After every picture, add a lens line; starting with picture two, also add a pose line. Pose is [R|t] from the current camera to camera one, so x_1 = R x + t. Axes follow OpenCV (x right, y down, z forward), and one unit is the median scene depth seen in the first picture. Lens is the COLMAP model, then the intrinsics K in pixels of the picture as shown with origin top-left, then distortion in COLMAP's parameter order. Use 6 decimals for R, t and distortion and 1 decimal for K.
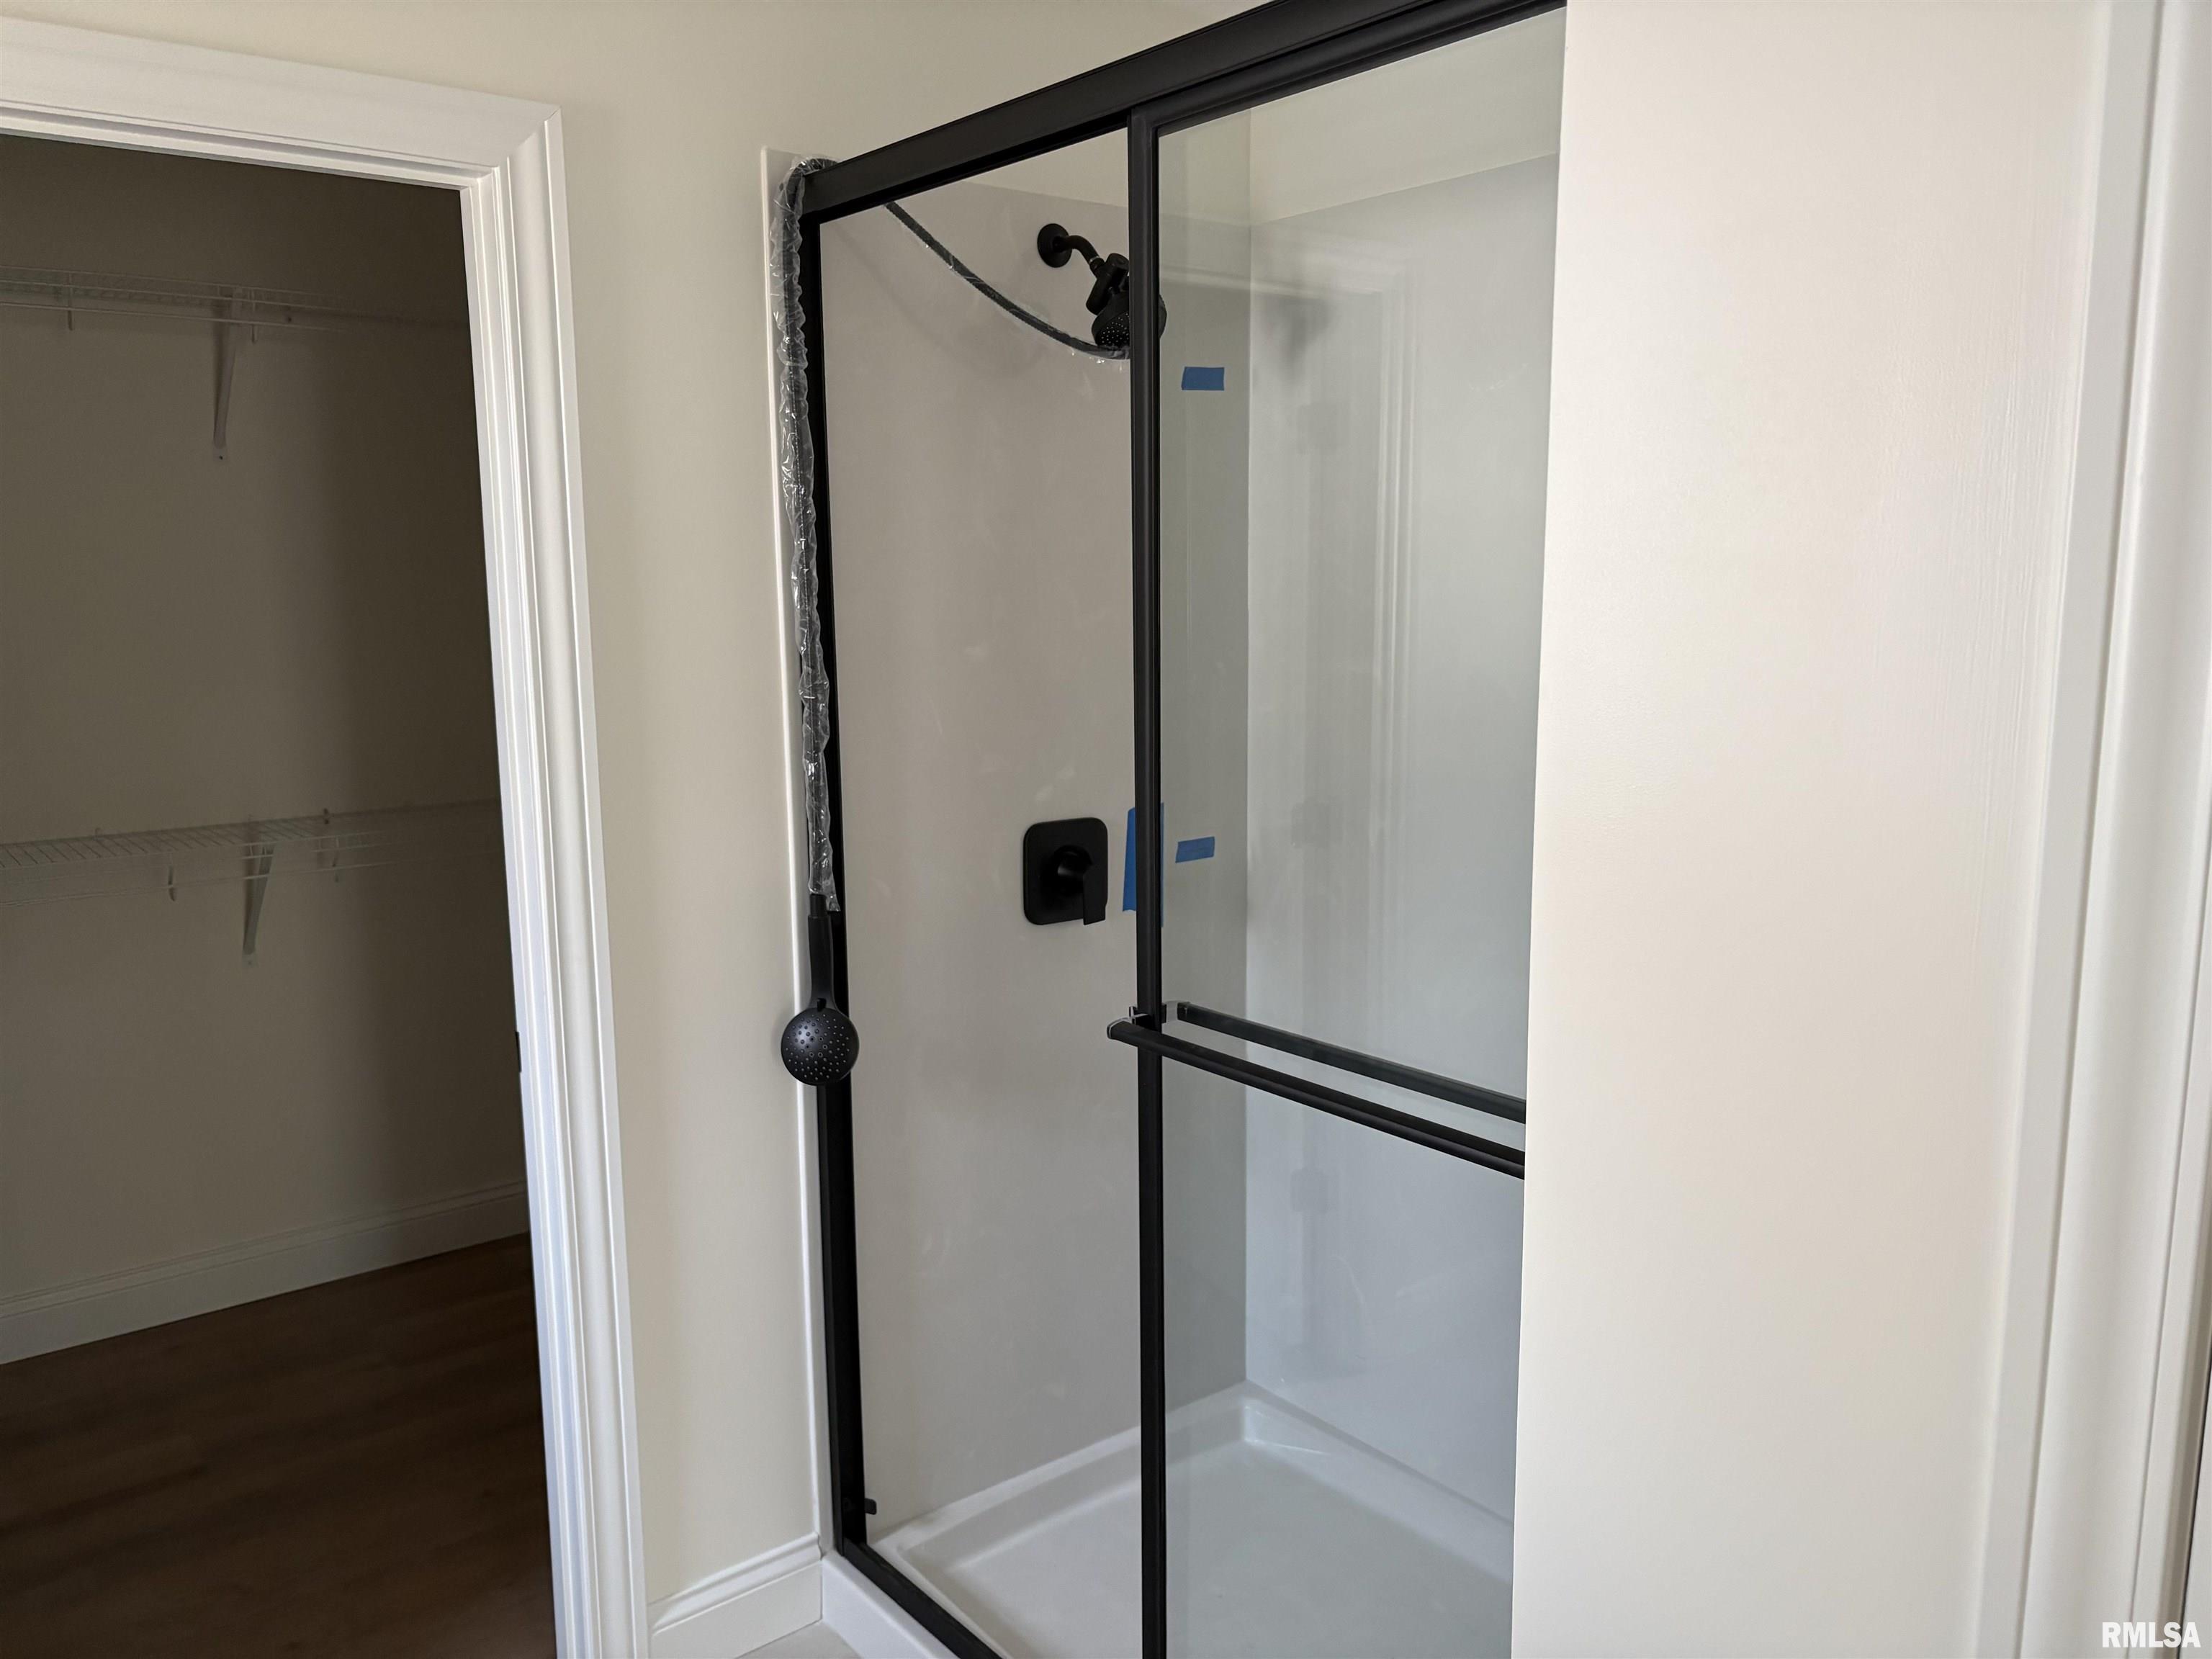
lens RADIAL K [[1664.6, 0, 1101.6], [0, 1664.6, 832.0], [0, 0, 1]] dist [0.024360, -0.003371]
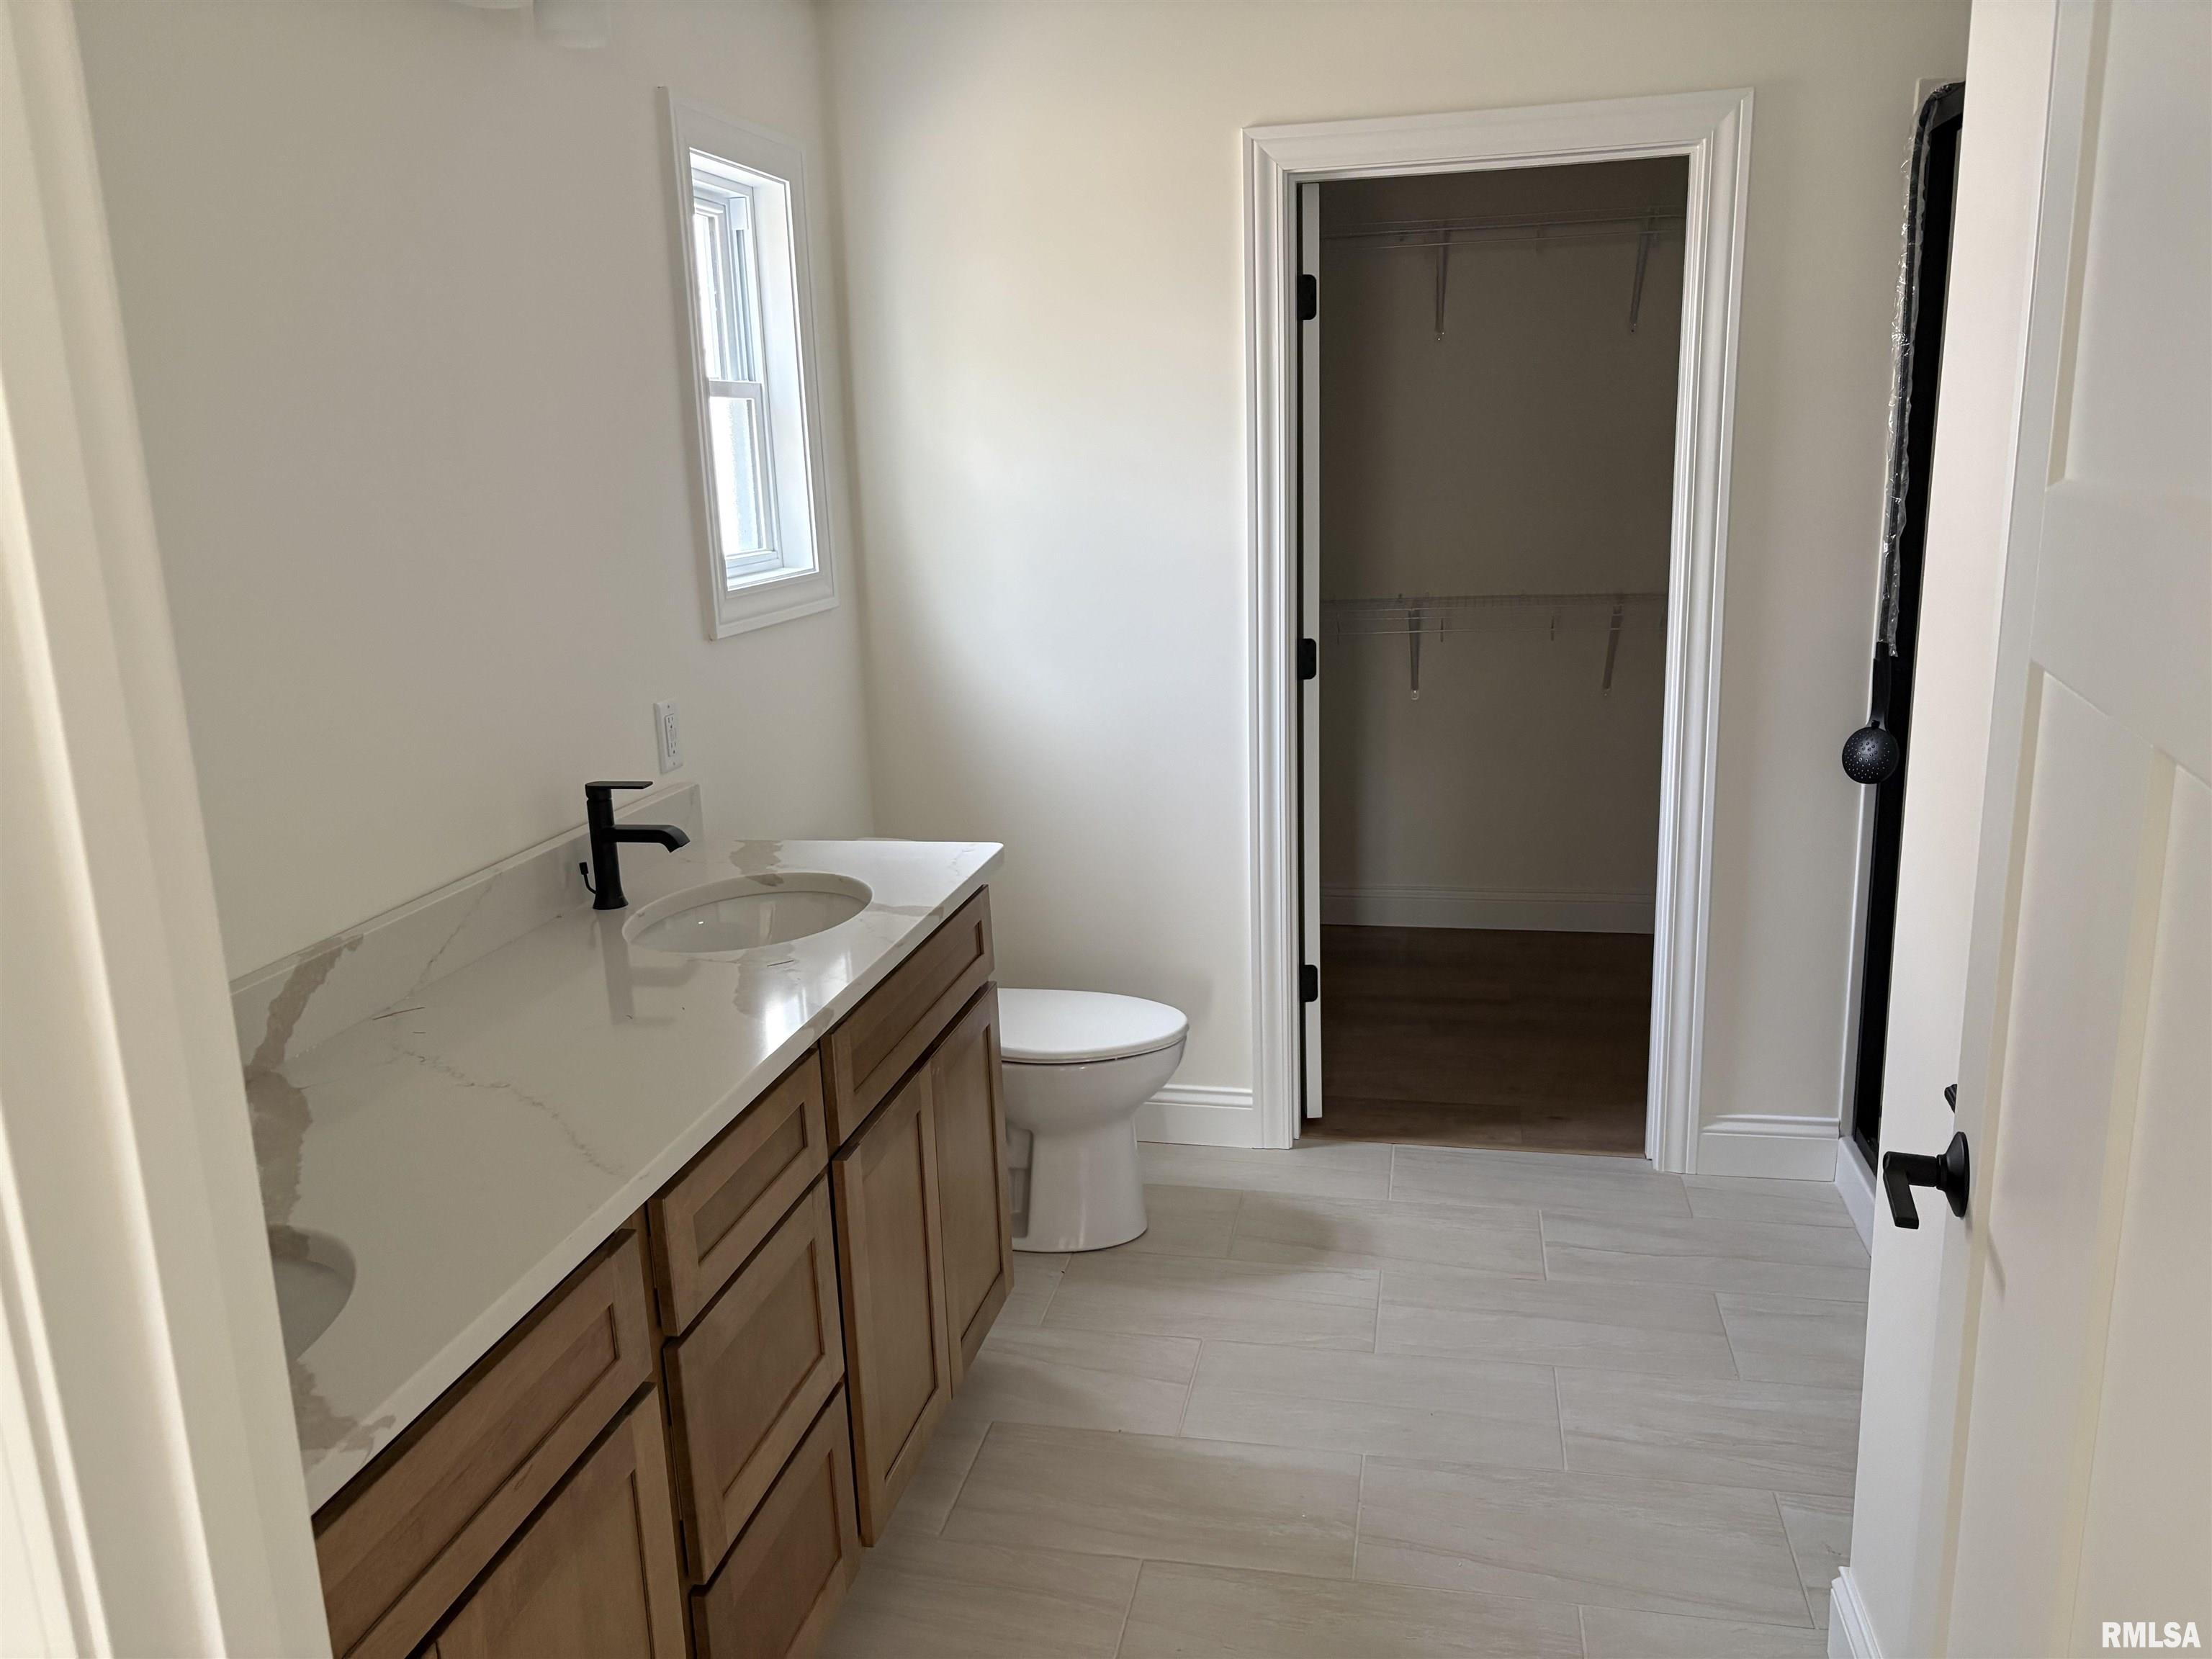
lens RADIAL K [[1664.6, 0, 1106.1], [0, 1664.6, 828.5], [0, 0, 1]] dist [0.024360, -0.003371]
pose [[0.631895, 0.163109, -0.757697, 0.483003], [-0.093324, 0.986504, 0.134535, 0.061181], [0.769415, -0.014301, 0.638589, -0.355357]]
